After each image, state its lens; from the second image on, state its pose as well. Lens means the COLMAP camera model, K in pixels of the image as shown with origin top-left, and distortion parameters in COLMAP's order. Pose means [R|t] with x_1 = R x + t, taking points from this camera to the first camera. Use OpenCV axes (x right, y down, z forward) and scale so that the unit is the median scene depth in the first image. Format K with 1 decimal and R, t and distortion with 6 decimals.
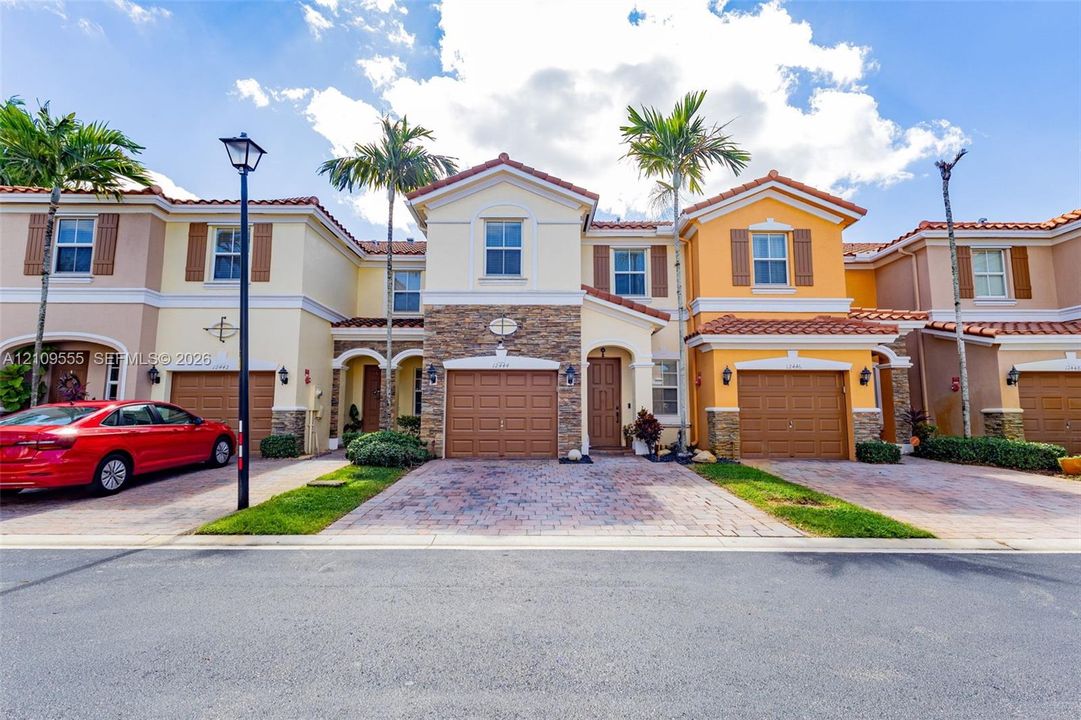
lens RADIAL K [[499.5, 0, 543.0], [0, 499.5, 362.5], [0, 0, 1]] dist [0.004509, 0.000675]
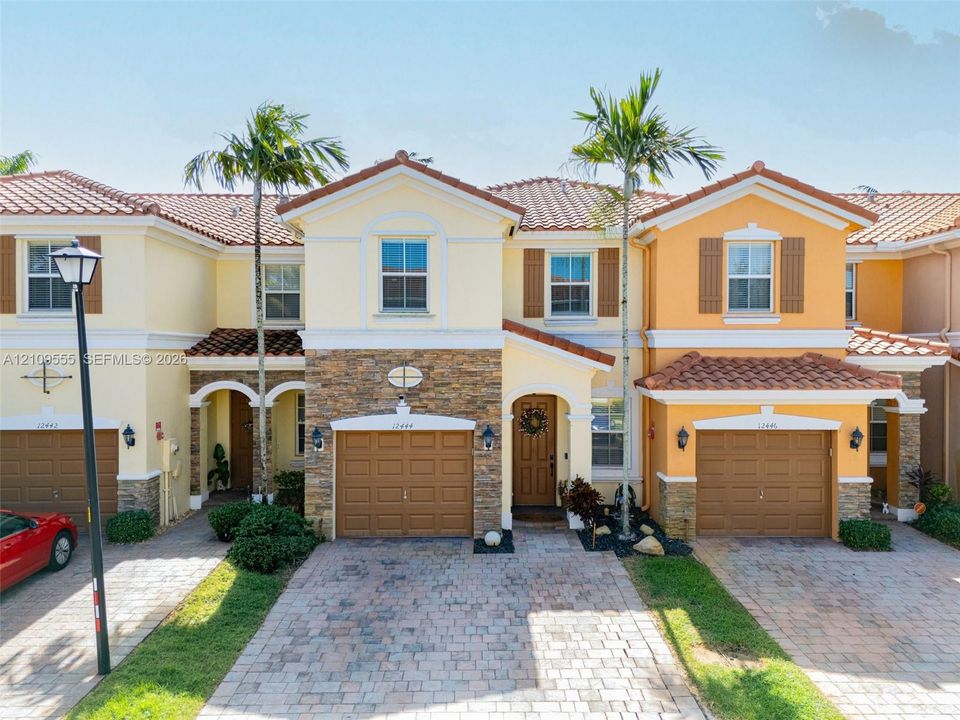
lens RADIAL K [[709.0, 0, 486.3], [0, 709.0, 357.7], [0, 0, 1]] dist [0.058629, -0.038104]
pose [[0.999992, -0.001492, 0.003624, 0.045351], [0.001033, 0.992341, 0.123521, -0.236631], [-0.003781, -0.123517, 0.992335, -0.120151]]
